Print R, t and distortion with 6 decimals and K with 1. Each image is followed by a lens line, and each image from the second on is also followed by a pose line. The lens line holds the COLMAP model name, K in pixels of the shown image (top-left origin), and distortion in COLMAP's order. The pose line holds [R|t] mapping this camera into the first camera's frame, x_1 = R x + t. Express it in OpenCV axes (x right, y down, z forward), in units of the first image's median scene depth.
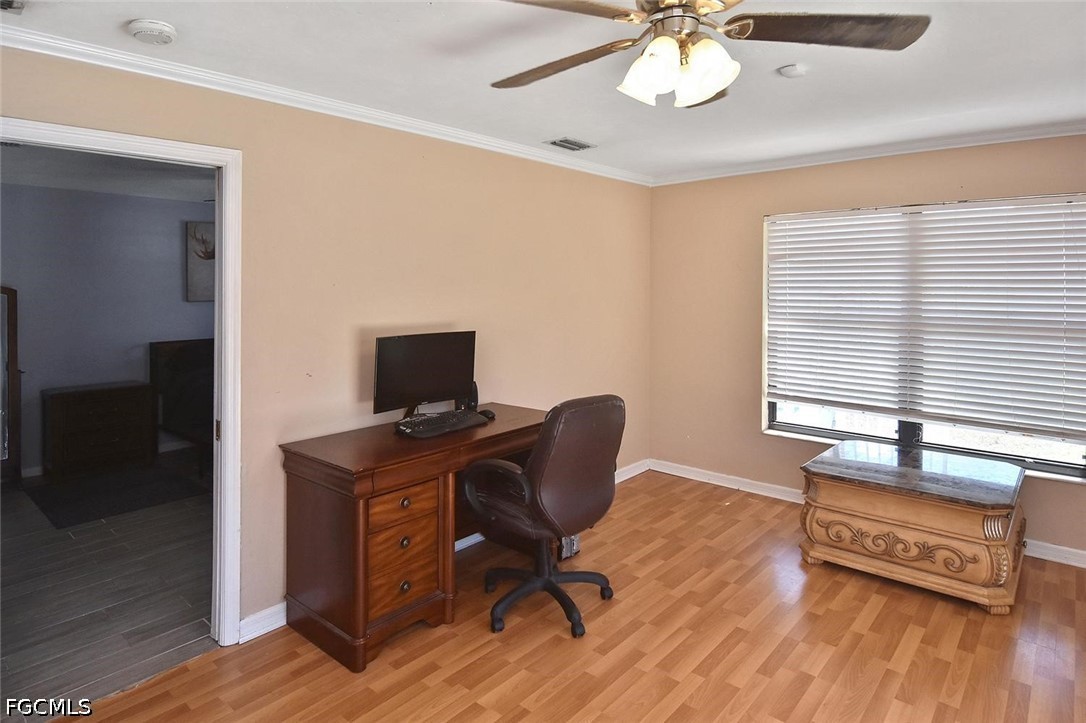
lens RADIAL K [[628.4, 0, 527.0], [0, 628.4, 290.1], [0, 0, 1]] dist [-0.004857, 0.000838]
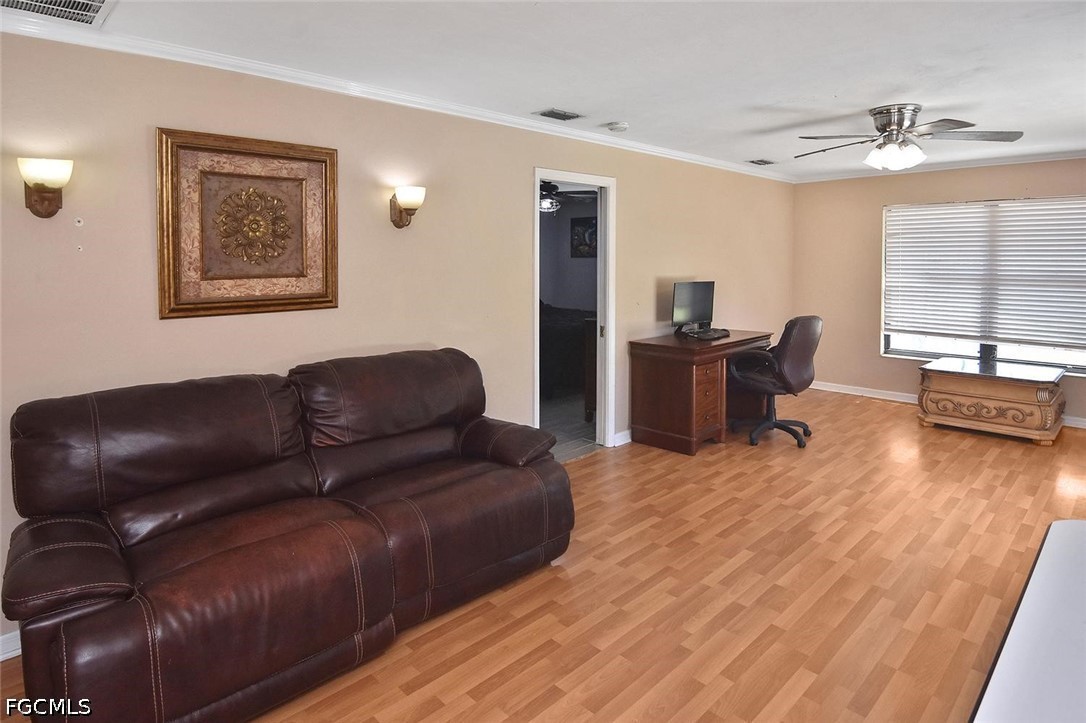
lens RADIAL K [[617.0, 0, 544.3], [0, 617.0, 267.5], [0, 0, 1]] dist [-0.004555, -0.001114]
pose [[0.998489, 0.003074, -0.054873, -0.457315], [-0.002485, 0.999939, 0.010806, 0.014856], [0.054903, -0.010653, 0.998435, -0.651943]]
